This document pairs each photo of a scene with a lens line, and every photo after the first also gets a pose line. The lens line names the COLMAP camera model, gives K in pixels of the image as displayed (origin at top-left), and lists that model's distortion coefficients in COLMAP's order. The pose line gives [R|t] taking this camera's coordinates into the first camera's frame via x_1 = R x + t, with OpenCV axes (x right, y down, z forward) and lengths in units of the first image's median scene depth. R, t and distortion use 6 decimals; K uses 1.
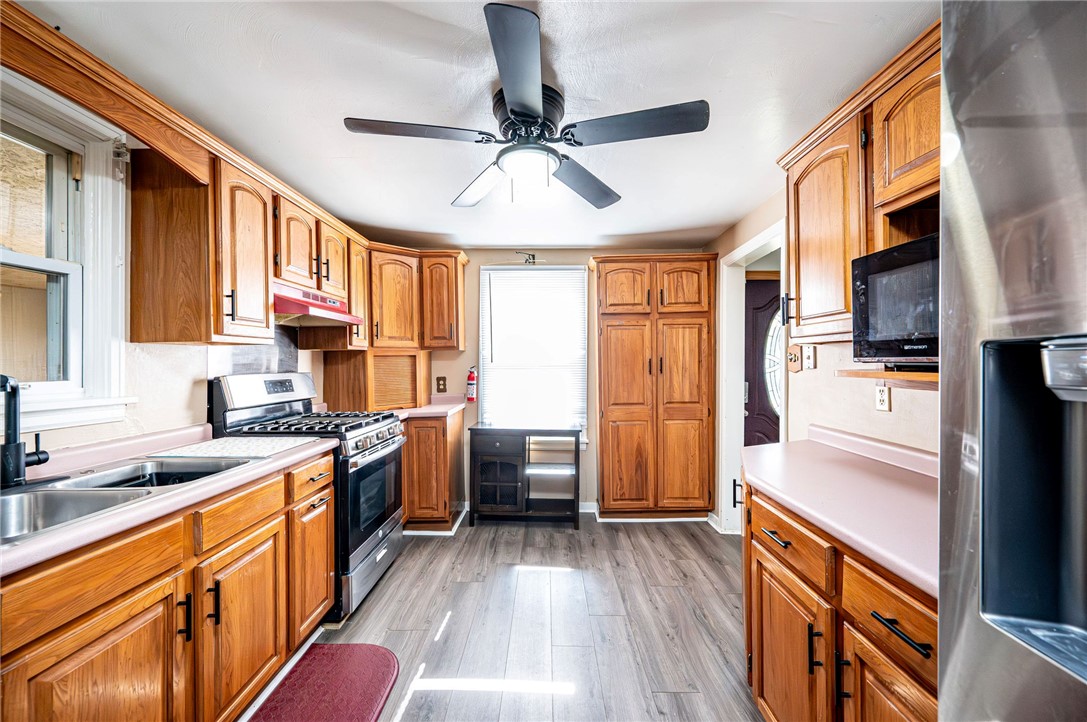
lens RADIAL K [[439.5, 0, 538.9], [0, 439.5, 350.8], [0, 0, 1]] dist [0.000198, -0.000105]
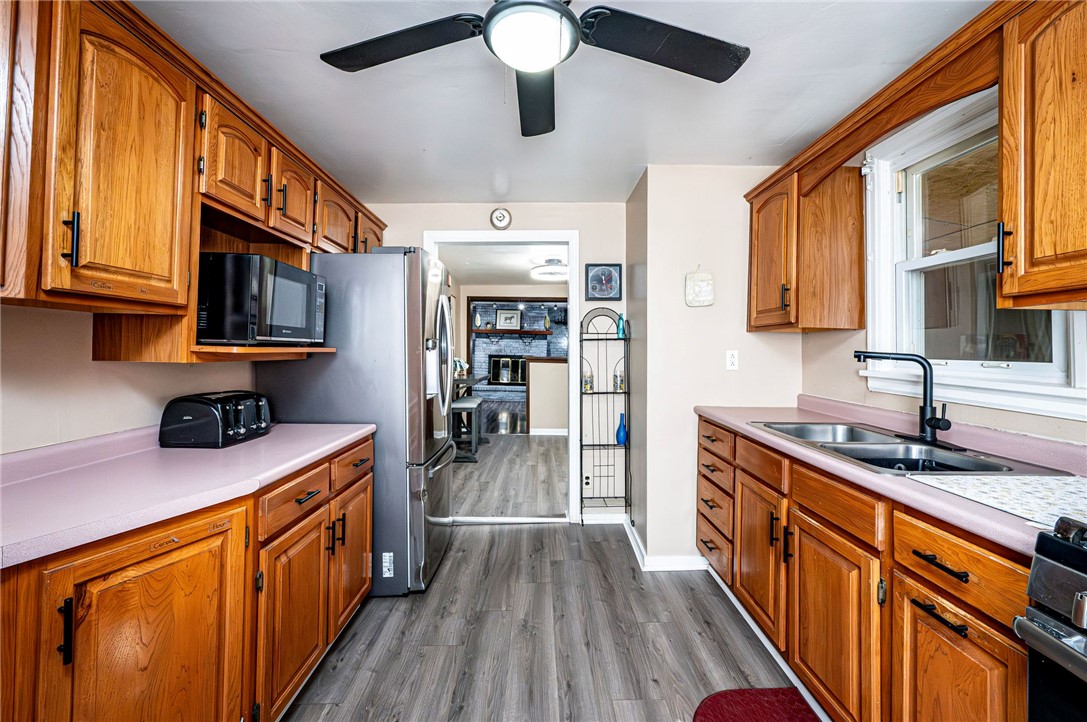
lens RADIAL K [[450.0, 0, 545.8], [0, 450.0, 343.7], [0, 0, 1]] dist [-0.000518, -0.000229]
pose [[-0.999587, -0.001872, -0.028668, -0.018844], [-0.000753, 0.999238, -0.039015, 0.030955], [0.028719, -0.038978, -0.998827, 0.888348]]
